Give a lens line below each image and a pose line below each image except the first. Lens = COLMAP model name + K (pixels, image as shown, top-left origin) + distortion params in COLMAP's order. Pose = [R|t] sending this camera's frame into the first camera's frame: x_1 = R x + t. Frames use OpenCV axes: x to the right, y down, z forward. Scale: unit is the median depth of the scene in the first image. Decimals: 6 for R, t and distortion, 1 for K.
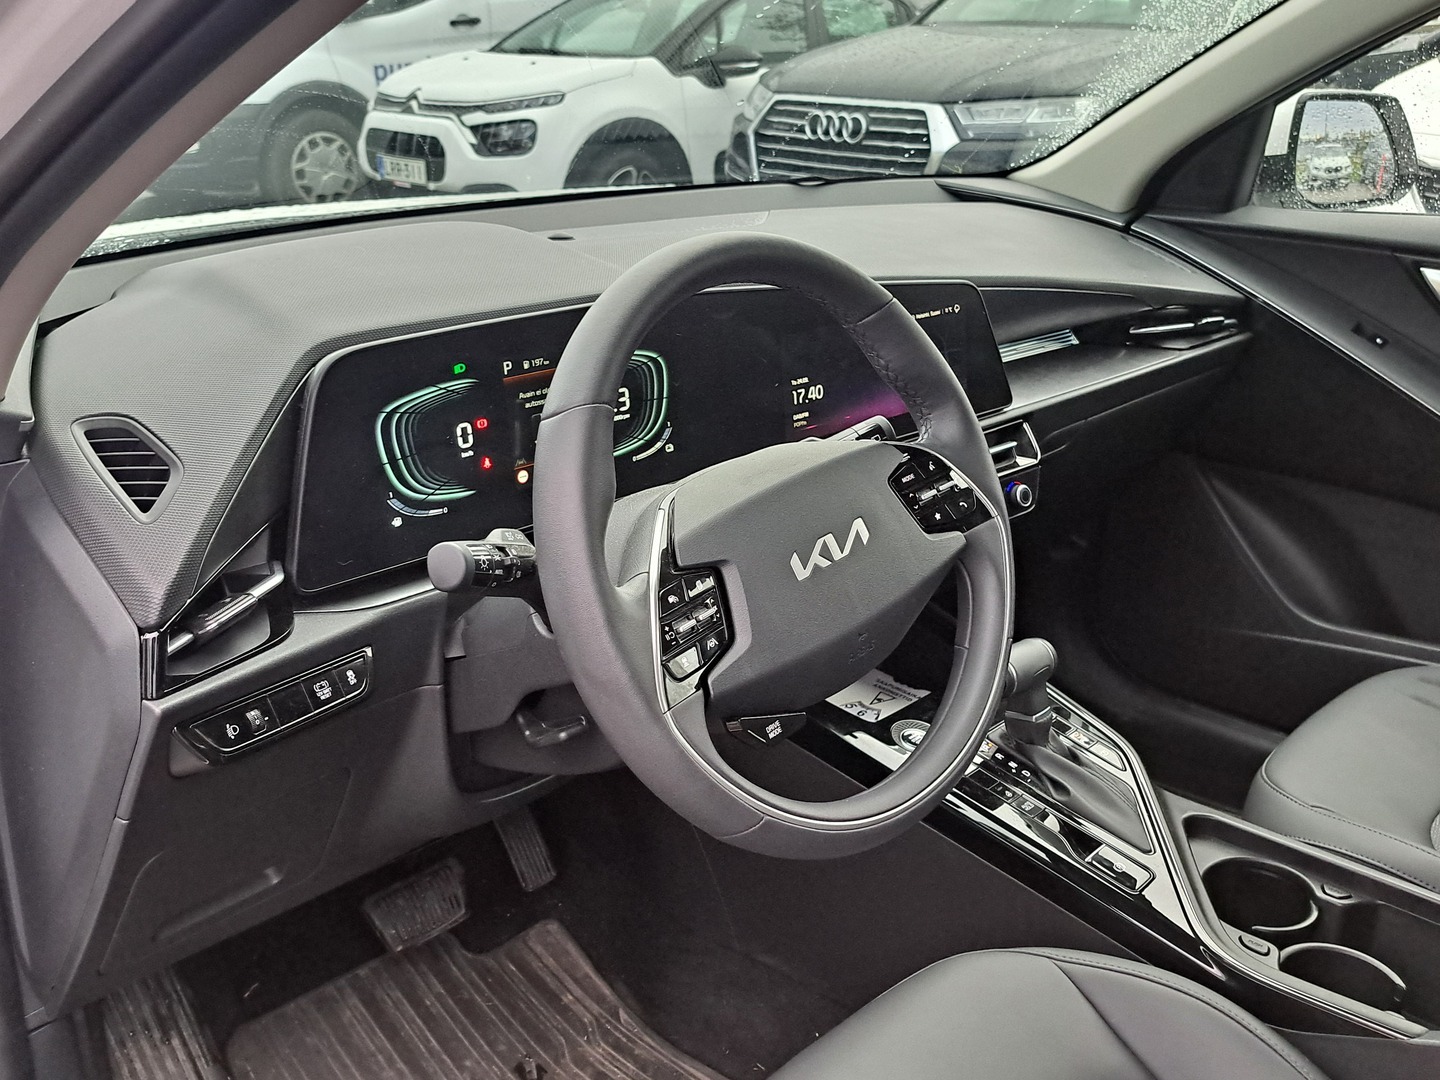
lens RADIAL K [[1306.2, 0, 720.0], [0, 1306.2, 540.0], [0, 0, 1]] dist [-0.004779, -0.003178]
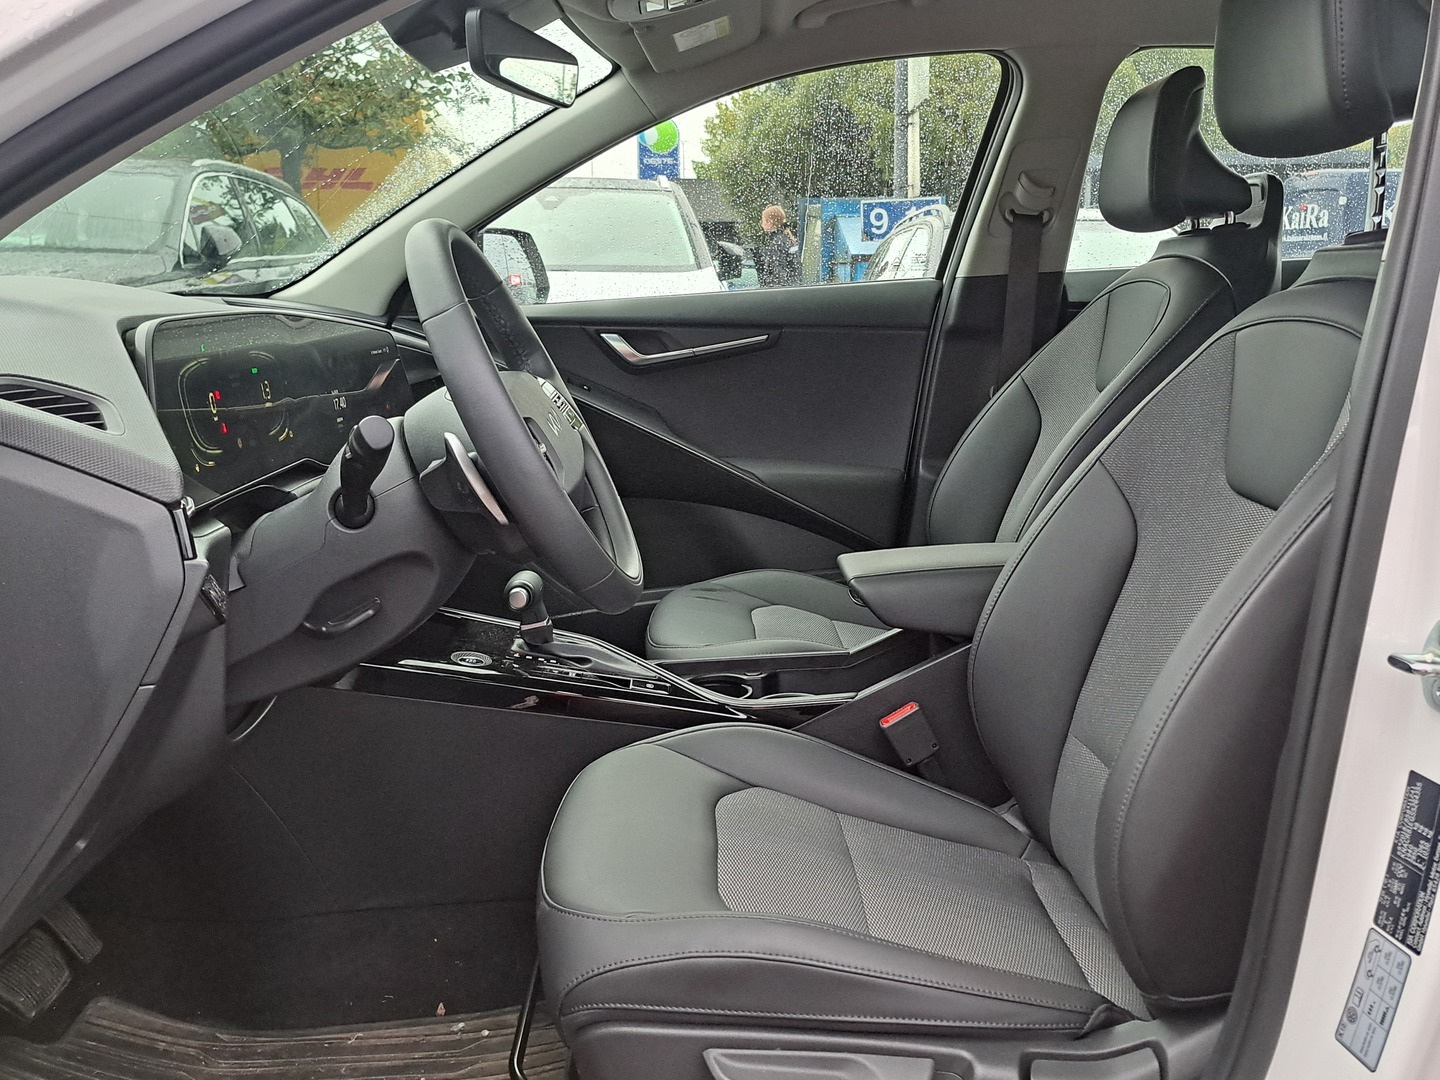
lens RADIAL K [[1306.2, 0, 720.0], [0, 1306.2, 540.0], [0, 0, 1]] dist [-0.004779, -0.003178]
pose [[0.712261, -0.149949, 0.685711, -0.388555], [0.261777, 0.963180, -0.061288, 0.131309], [-0.651273, 0.223156, 0.725289, -0.087564]]
